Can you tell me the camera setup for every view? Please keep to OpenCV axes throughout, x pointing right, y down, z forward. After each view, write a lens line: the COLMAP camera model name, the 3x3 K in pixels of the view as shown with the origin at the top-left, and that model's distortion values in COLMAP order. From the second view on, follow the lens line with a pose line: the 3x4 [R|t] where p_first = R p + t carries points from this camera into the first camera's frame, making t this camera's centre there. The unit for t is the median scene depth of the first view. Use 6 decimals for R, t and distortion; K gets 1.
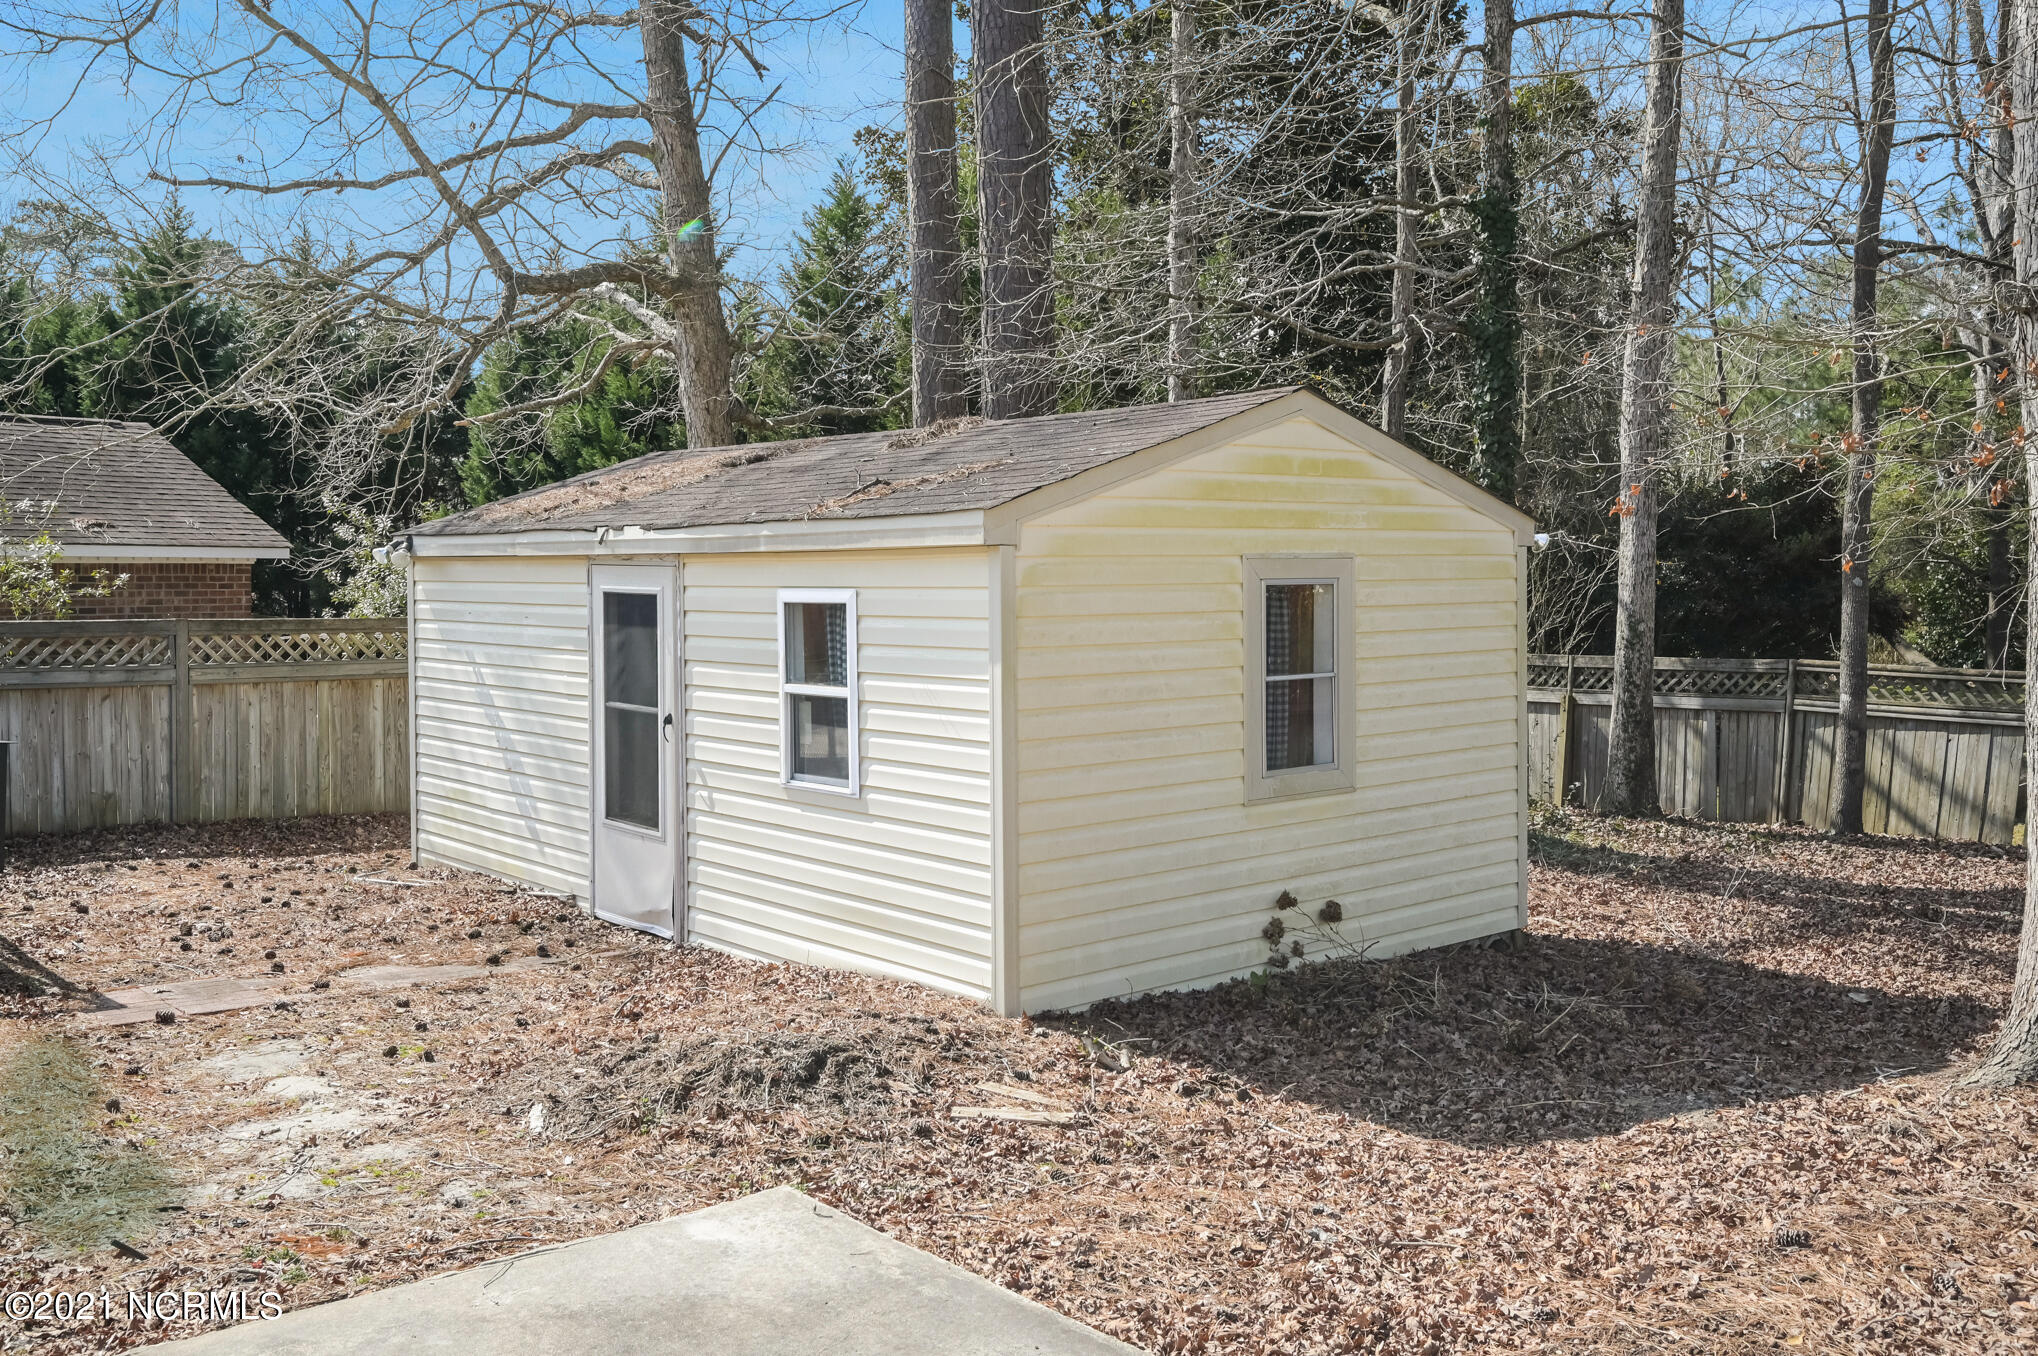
lens RADIAL K [[1811.9, 0, 1019.0], [0, 1811.9, 678.0], [0, 0, 1]] dist [-0.004476, -0.003932]
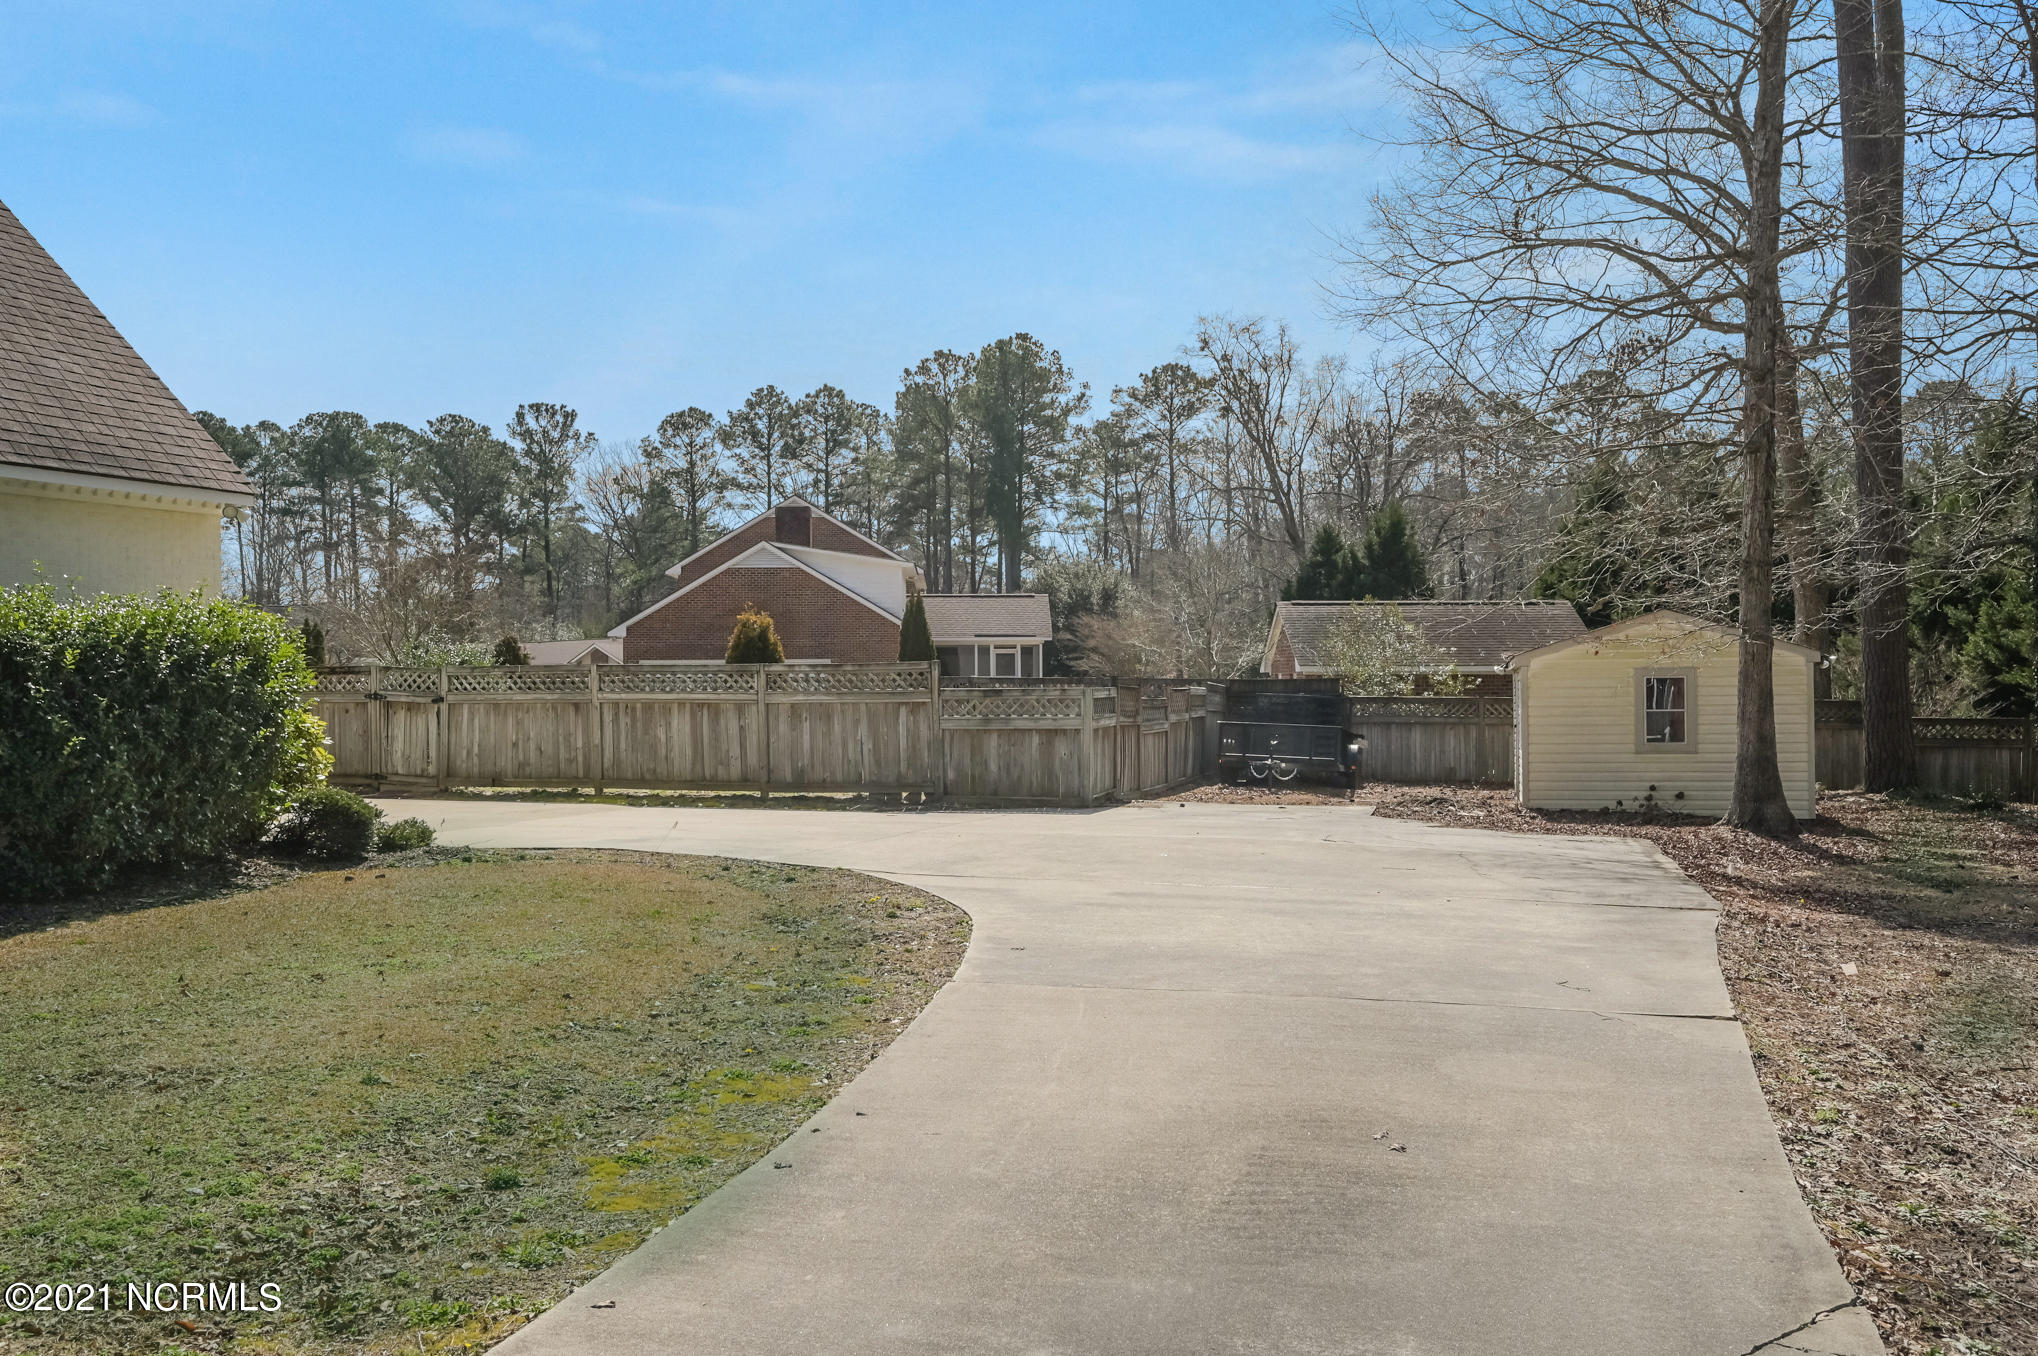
lens RADIAL K [[1811.9, 0, 1019.0], [0, 1811.9, 678.0], [0, 0, 1]] dist [-0.004476, -0.003932]
pose [[0.577635, -0.002011, -0.816293, 1.865508], [-0.051697, 0.997899, -0.039041, 0.111063], [0.814657, 0.064752, 0.576317, -1.444055]]
